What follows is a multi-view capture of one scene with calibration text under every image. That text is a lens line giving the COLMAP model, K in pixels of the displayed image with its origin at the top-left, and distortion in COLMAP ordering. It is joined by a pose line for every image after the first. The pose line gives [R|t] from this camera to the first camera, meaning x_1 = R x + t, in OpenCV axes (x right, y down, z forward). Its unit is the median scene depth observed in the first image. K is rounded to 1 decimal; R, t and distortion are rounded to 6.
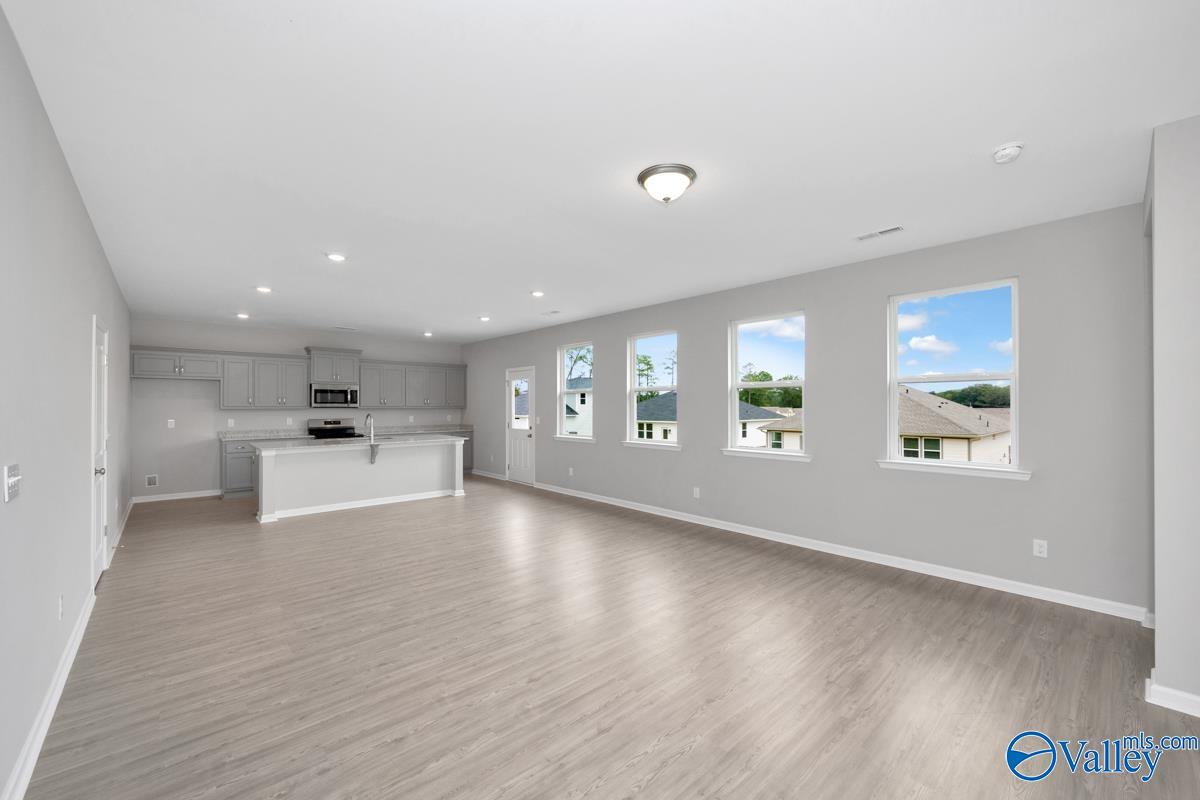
lens RADIAL K [[481.3, 0, 591.2], [0, 481.3, 402.1], [0, 0, 1]] dist [-0.004327, 0.000041]
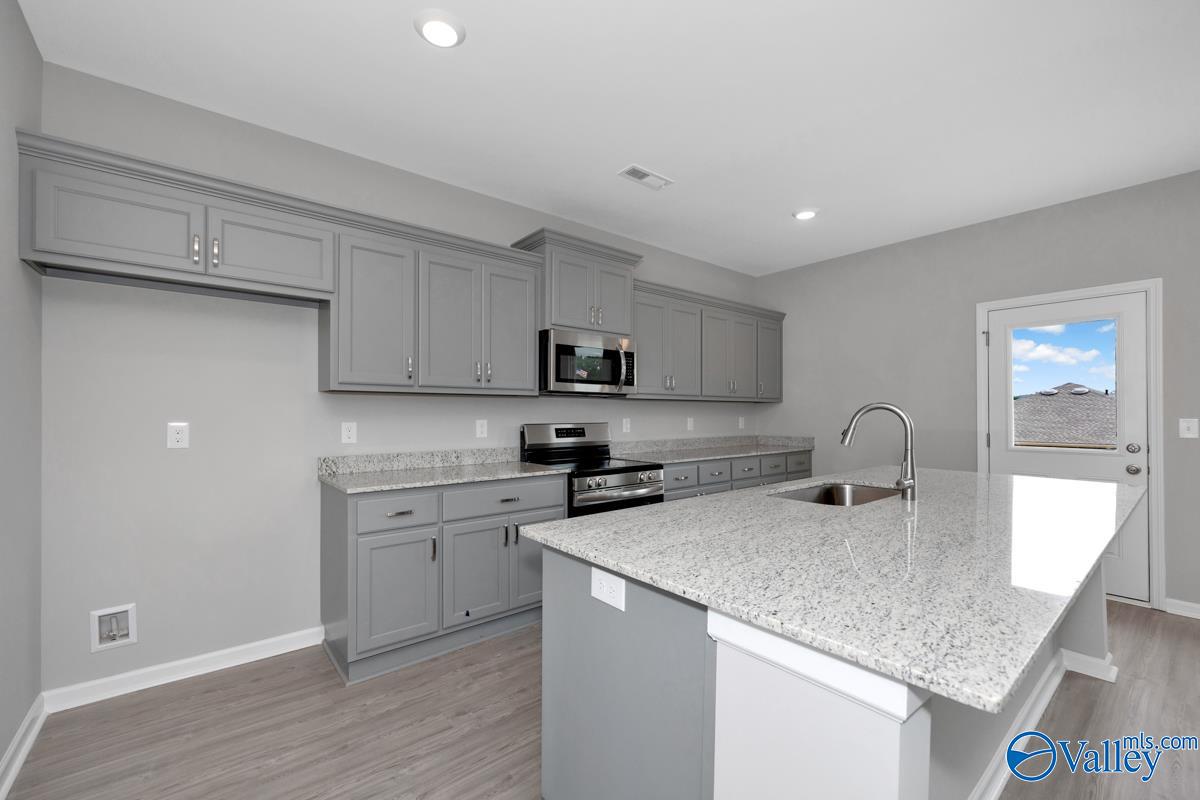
lens RADIAL K [[481.3, 0, 599.7], [0, 481.3, 414.0], [0, 0, 1]] dist [-0.004327, 0.000041]
pose [[0.999453, 0.002819, -0.032960, -0.583005], [-0.002620, 0.999978, 0.006062, 0.028589], [0.032976, -0.005973, 0.999438, 0.687363]]
